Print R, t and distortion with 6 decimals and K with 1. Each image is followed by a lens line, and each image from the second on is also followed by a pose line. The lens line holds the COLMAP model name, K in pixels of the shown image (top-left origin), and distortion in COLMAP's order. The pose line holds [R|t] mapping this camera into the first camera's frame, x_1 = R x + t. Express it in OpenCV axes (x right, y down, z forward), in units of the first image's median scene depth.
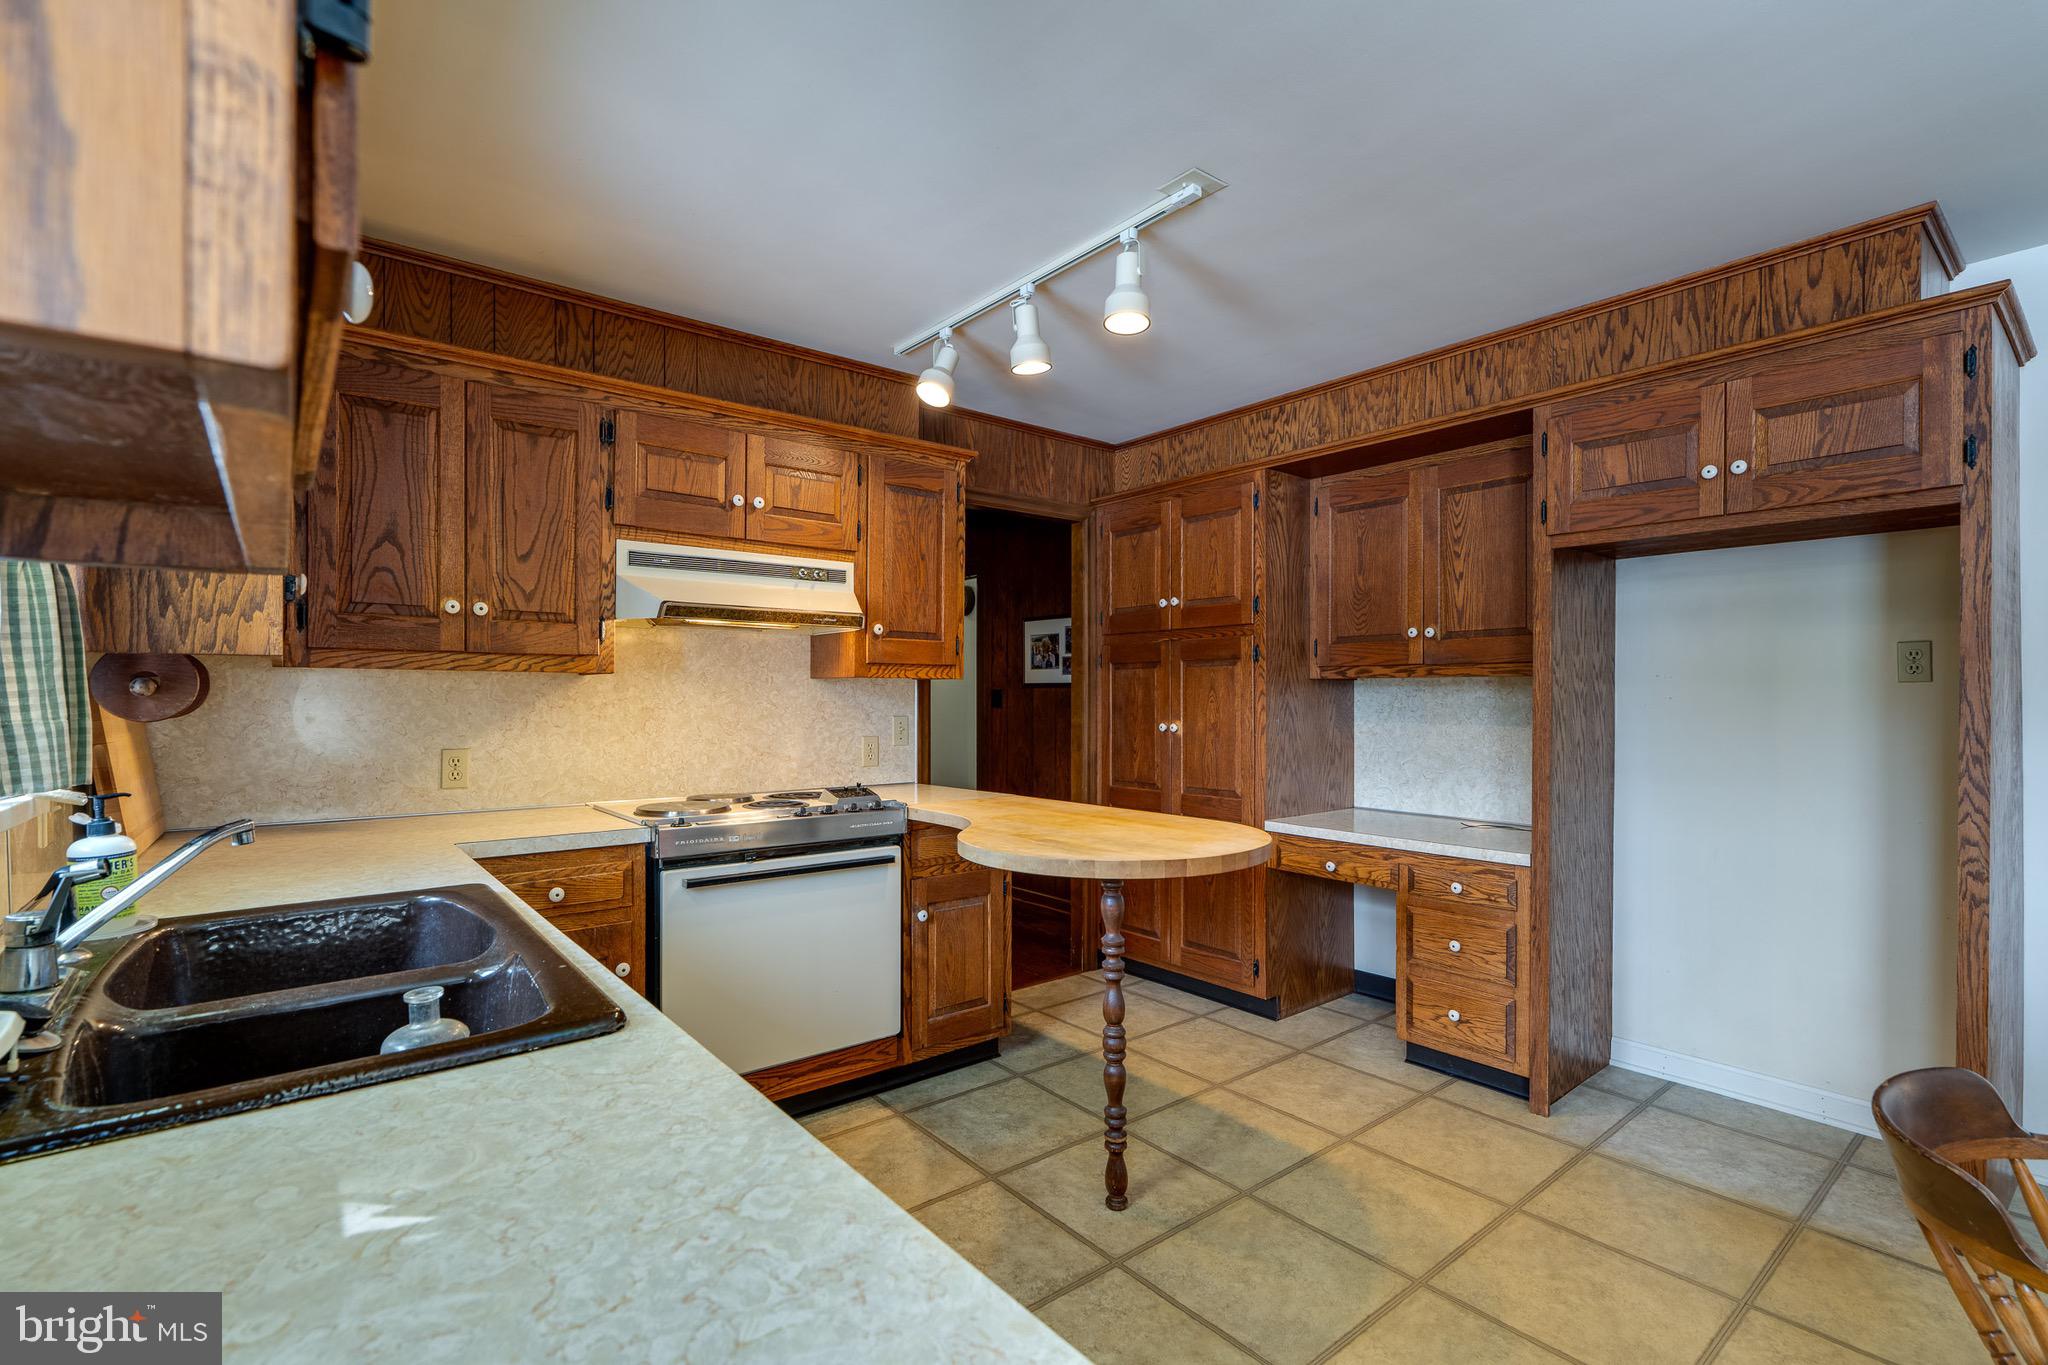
lens RADIAL K [[933.4, 0, 1014.2], [0, 933.4, 706.5], [0, 0, 1]] dist [-0.003467, 0.000222]
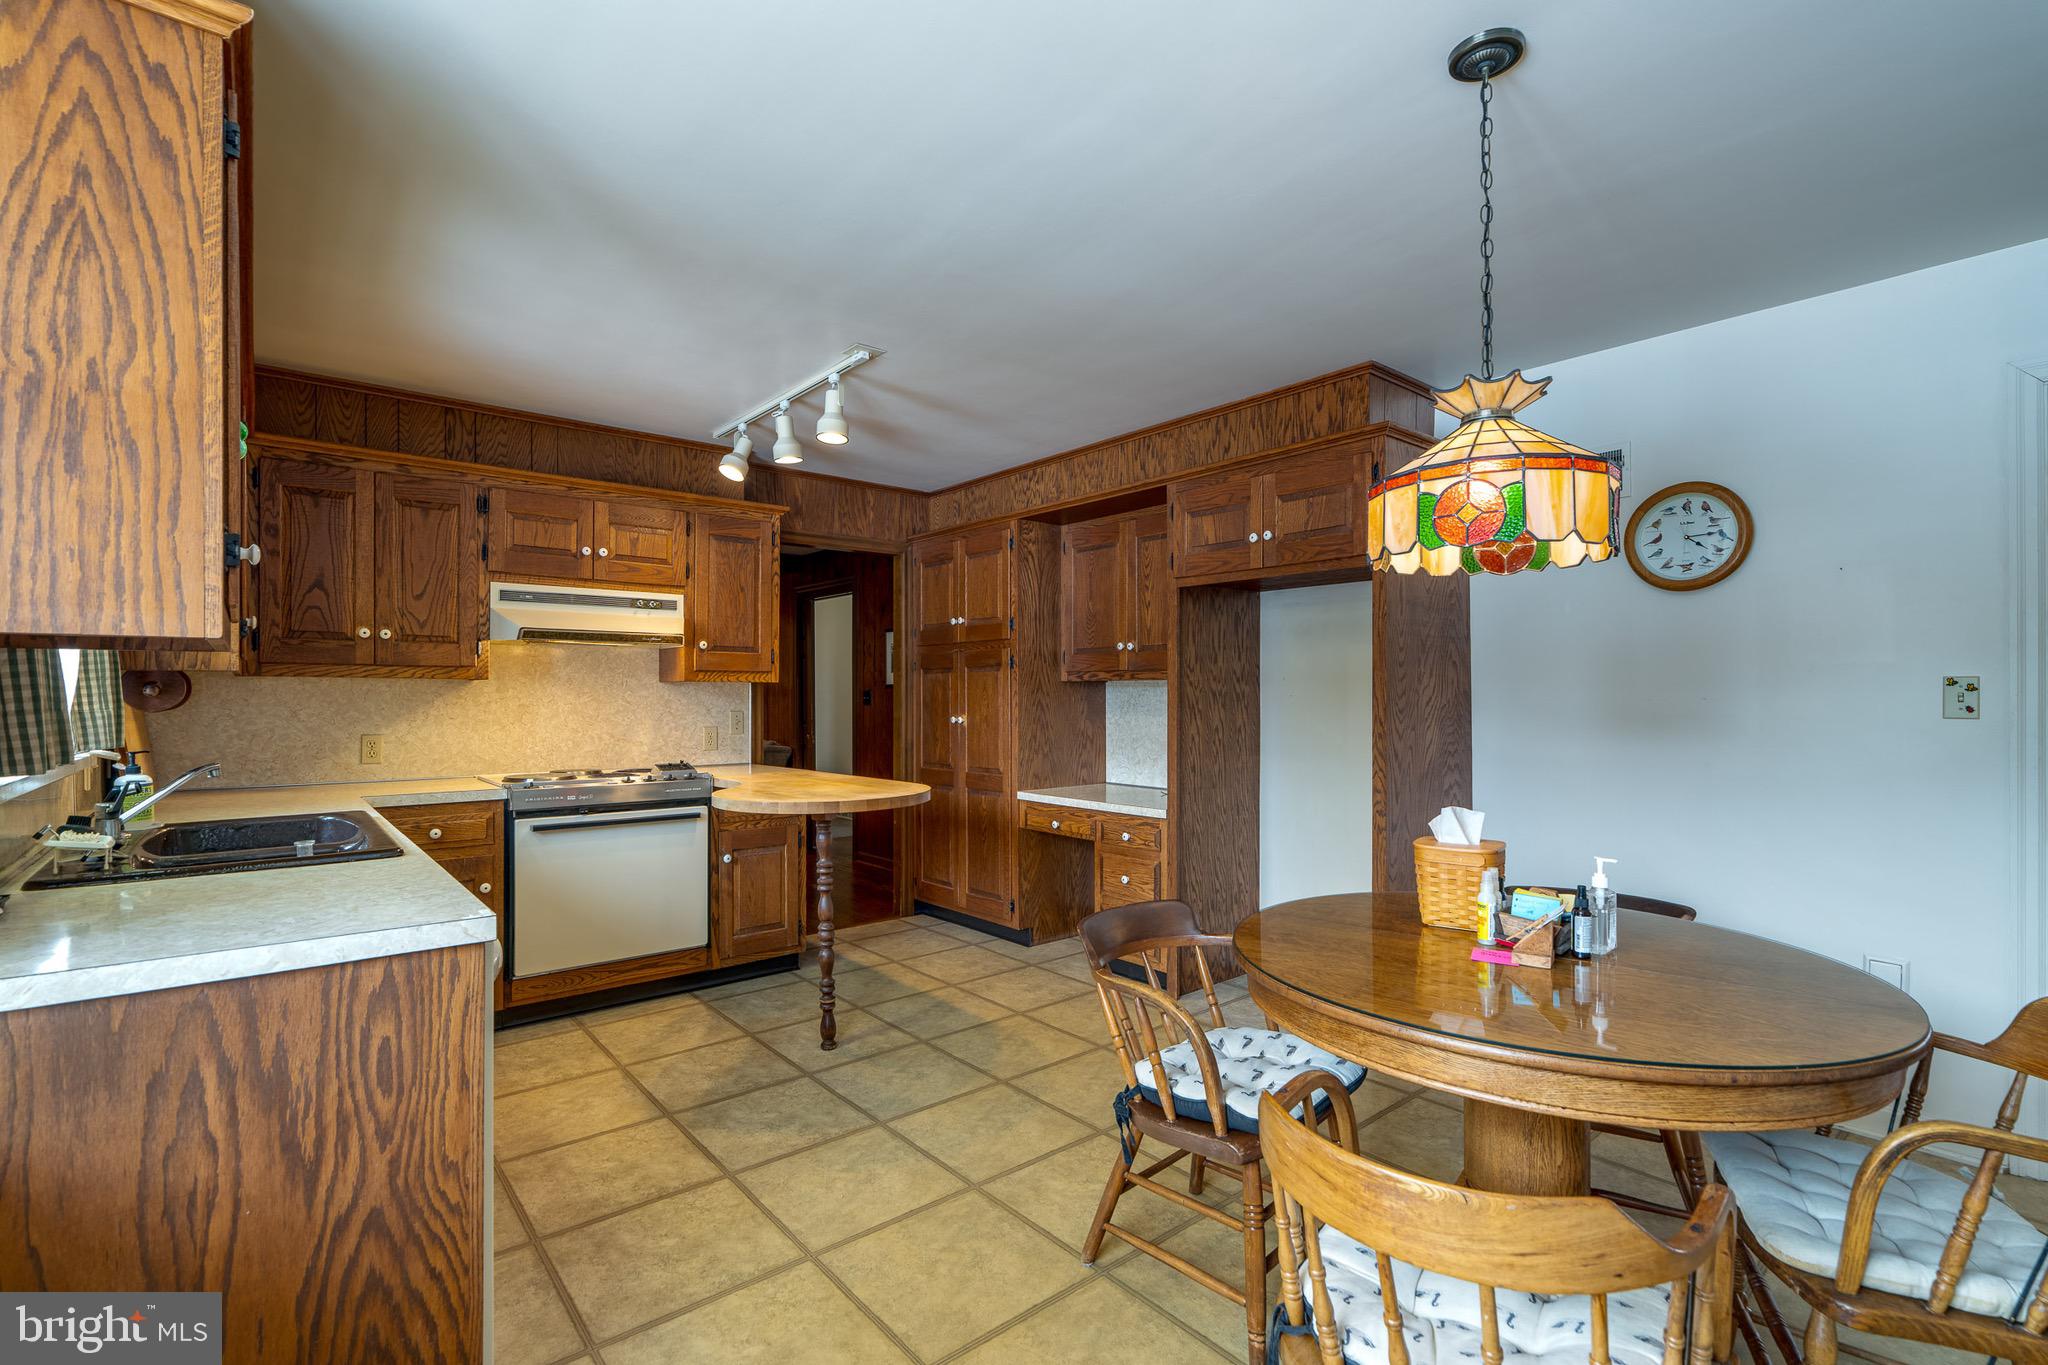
lens RADIAL K [[935.7, 0, 1017.8], [0, 935.7, 703.7], [0, 0, 1]] dist [-0.001507, 0.000122]
pose [[0.999824, -0.002212, 0.018636, 0.297579], [0.002257, 0.999995, -0.002417, 0.005028], [-0.018631, 0.002459, 0.999823, -0.359312]]
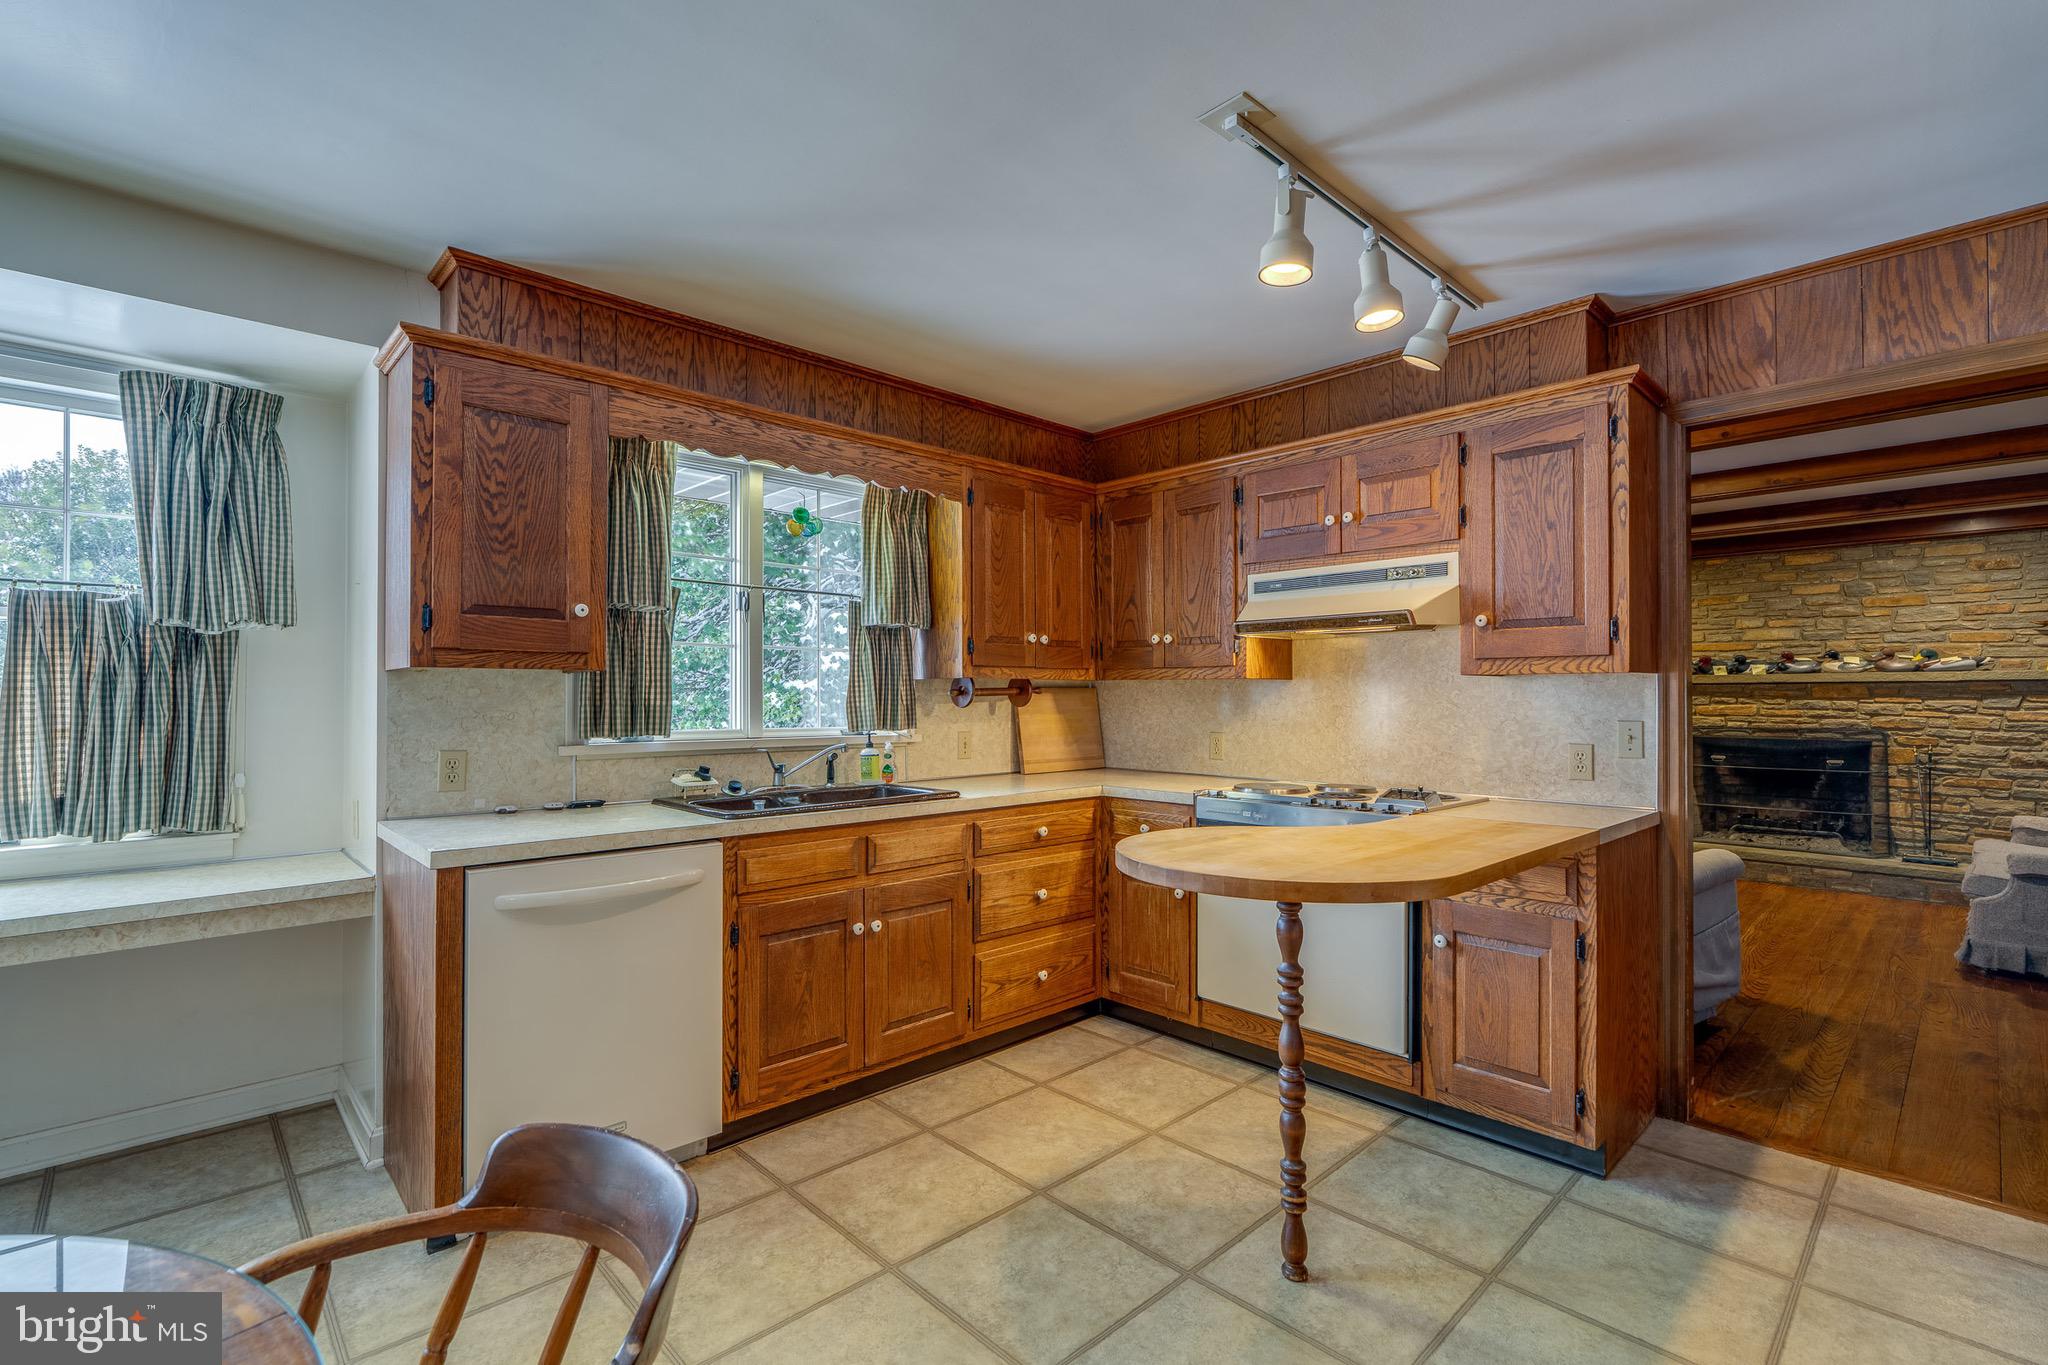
lens RADIAL K [[929.5, 0, 1005.6], [0, 929.5, 683.2], [0, 0, 1]] dist [-0.002402, -0.000238]
pose [[0.075323, -0.015170, -0.997044, 0.767039], [-0.009162, 0.999832, -0.015905, -0.004786], [0.997117, 0.010332, 0.075172, 0.520169]]
